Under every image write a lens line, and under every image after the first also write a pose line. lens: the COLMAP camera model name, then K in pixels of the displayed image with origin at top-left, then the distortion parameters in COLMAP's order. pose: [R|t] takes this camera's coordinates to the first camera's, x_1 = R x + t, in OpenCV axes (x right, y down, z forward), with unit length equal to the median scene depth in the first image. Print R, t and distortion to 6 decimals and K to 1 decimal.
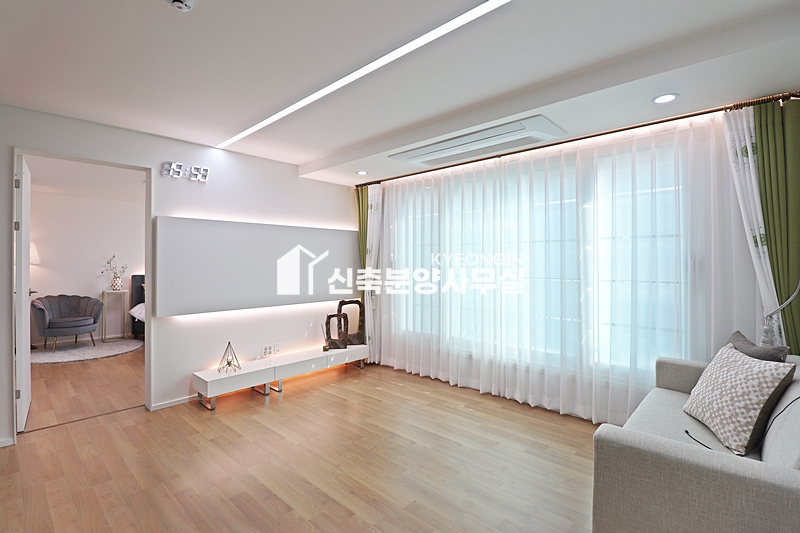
lens RADIAL K [[367.7, 0, 398.2], [0, 367.7, 260.4], [0, 0, 1]] dist [-0.001797, -0.014125]
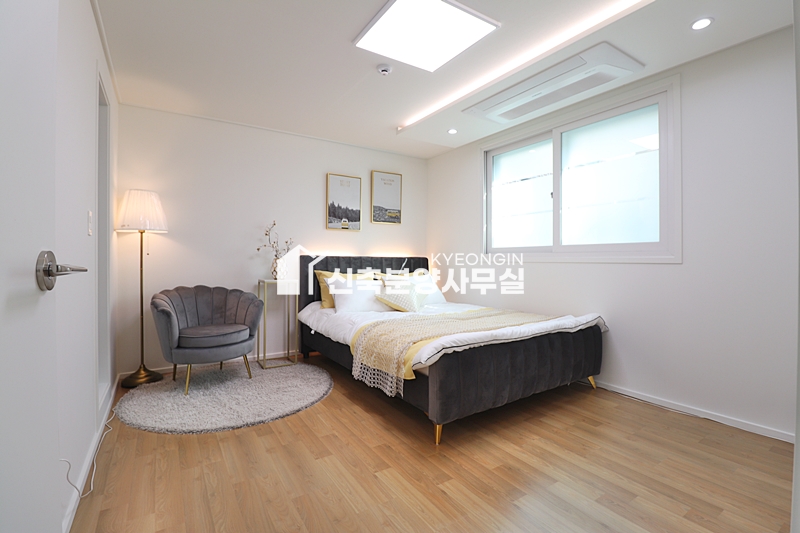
lens RADIAL K [[367.7, 0, 398.2], [0, 367.7, 260.4], [0, 0, 1]] dist [-0.001797, -0.014125]
pose [[0.966166, 0.000681, -0.257918, -0.462347], [0.002515, 0.999924, 0.012060, 0.047298], [0.257907, -0.012301, 0.966091, 0.507871]]
